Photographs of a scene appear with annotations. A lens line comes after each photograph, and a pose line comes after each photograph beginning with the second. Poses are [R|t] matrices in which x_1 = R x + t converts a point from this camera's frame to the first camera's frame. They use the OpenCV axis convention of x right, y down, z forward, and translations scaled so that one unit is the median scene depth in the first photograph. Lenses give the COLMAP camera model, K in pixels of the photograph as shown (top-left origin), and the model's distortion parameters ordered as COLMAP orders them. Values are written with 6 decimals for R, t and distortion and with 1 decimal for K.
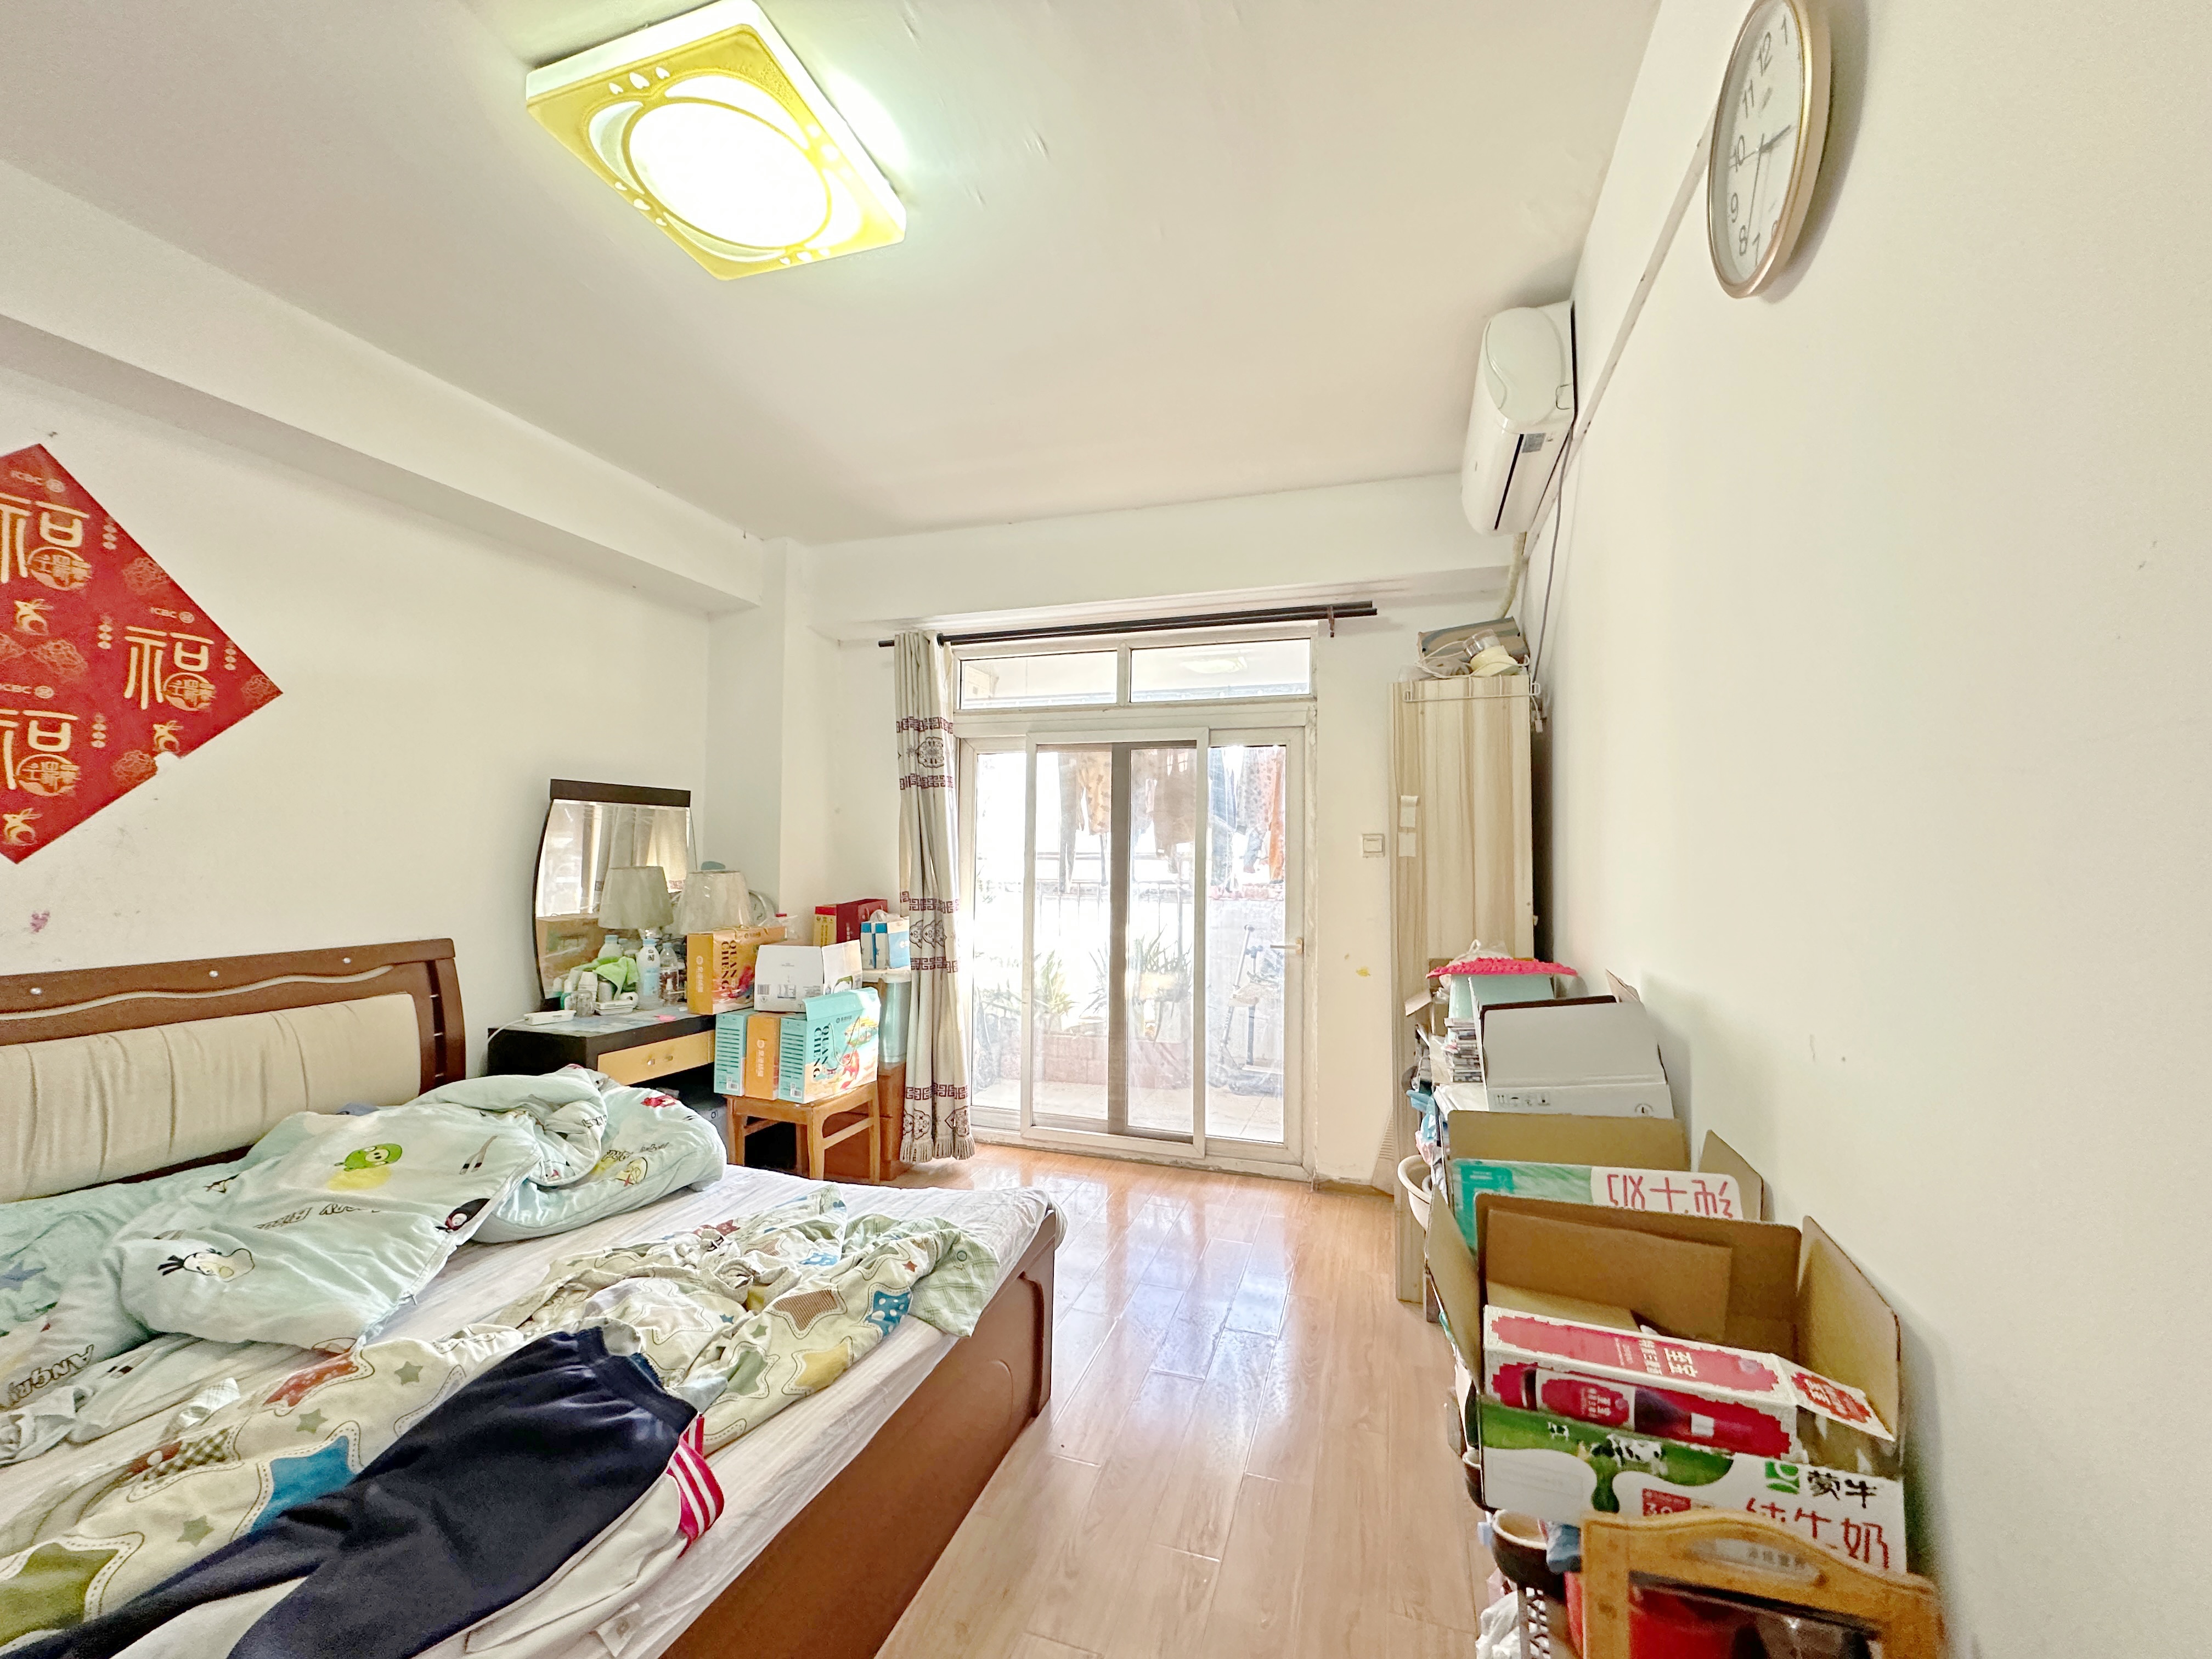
lens RADIAL K [[885.6, 0, 1108.8], [0, 885.6, 833.7], [0, 0, 1]] dist [0.000011, 0.000019]
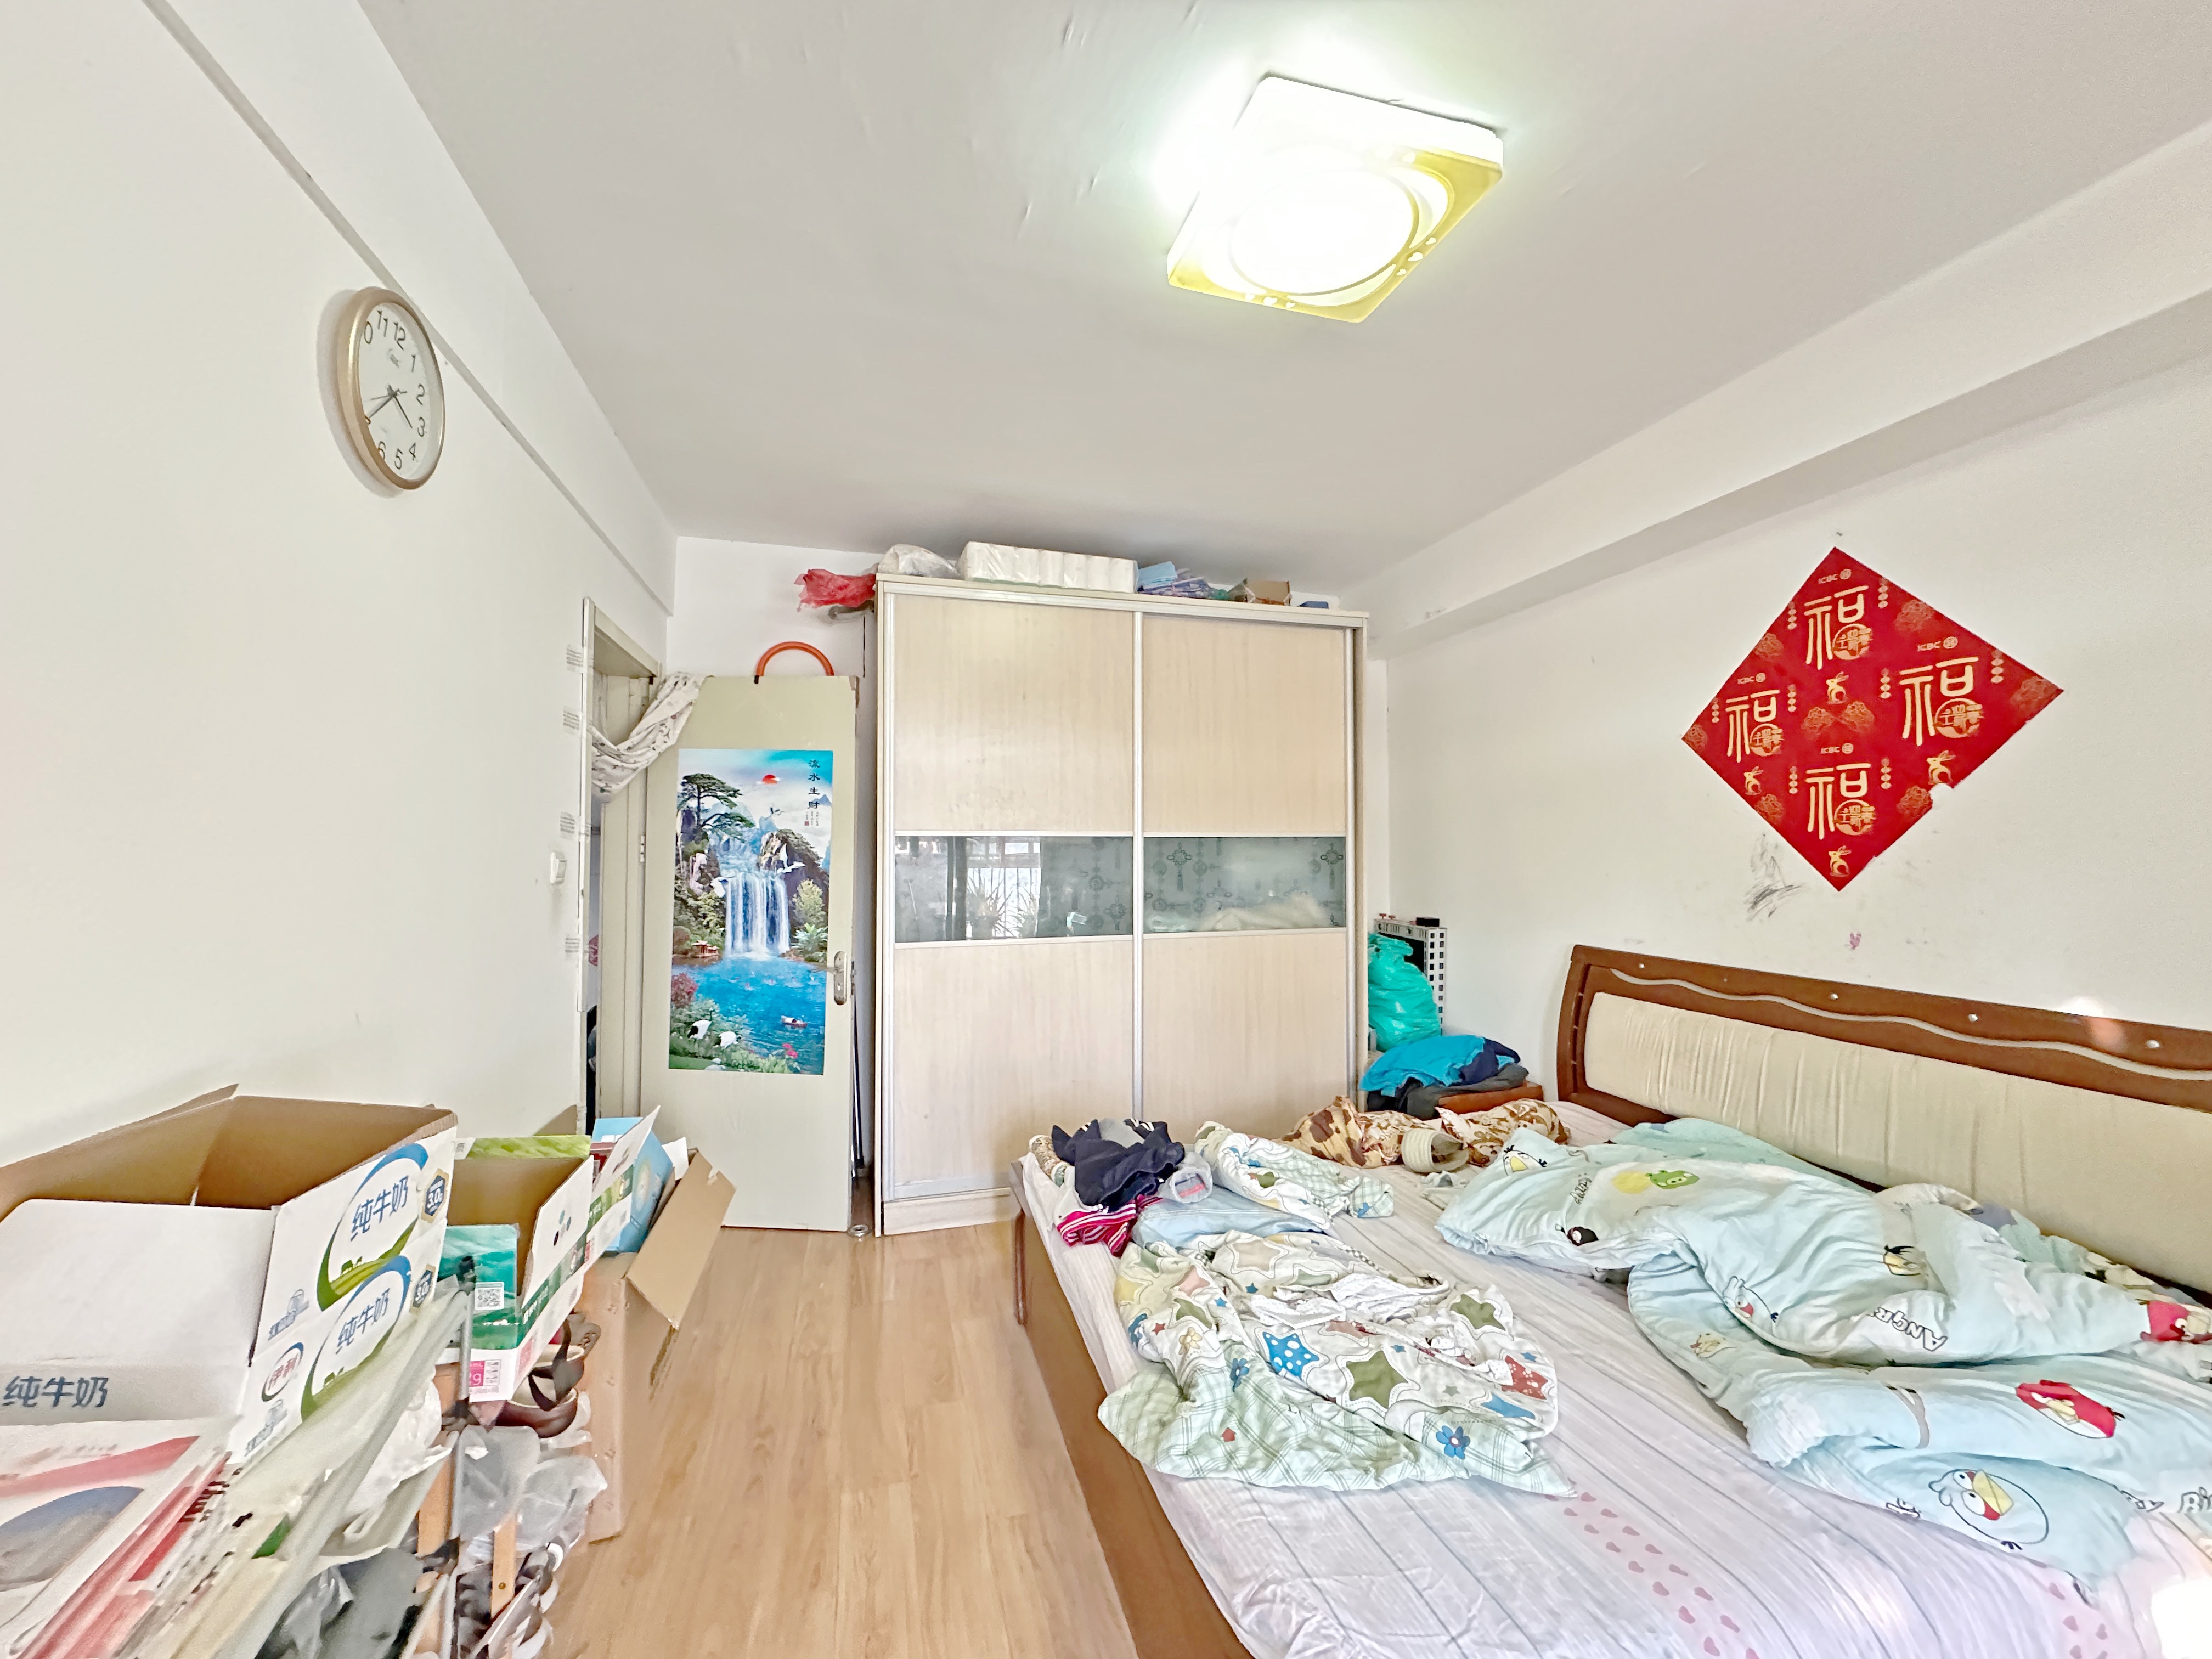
lens RADIAL K [[885.6, 0, 1114.5], [0, 885.6, 831.6], [0, 0, 1]] dist [0.000011, 0.000019]
pose [[-0.833394, -0.020283, -0.552308, 0.265827], [0.006819, 0.998873, -0.046971, 0.001739], [0.552638, -0.042912, -0.832316, 1.352786]]
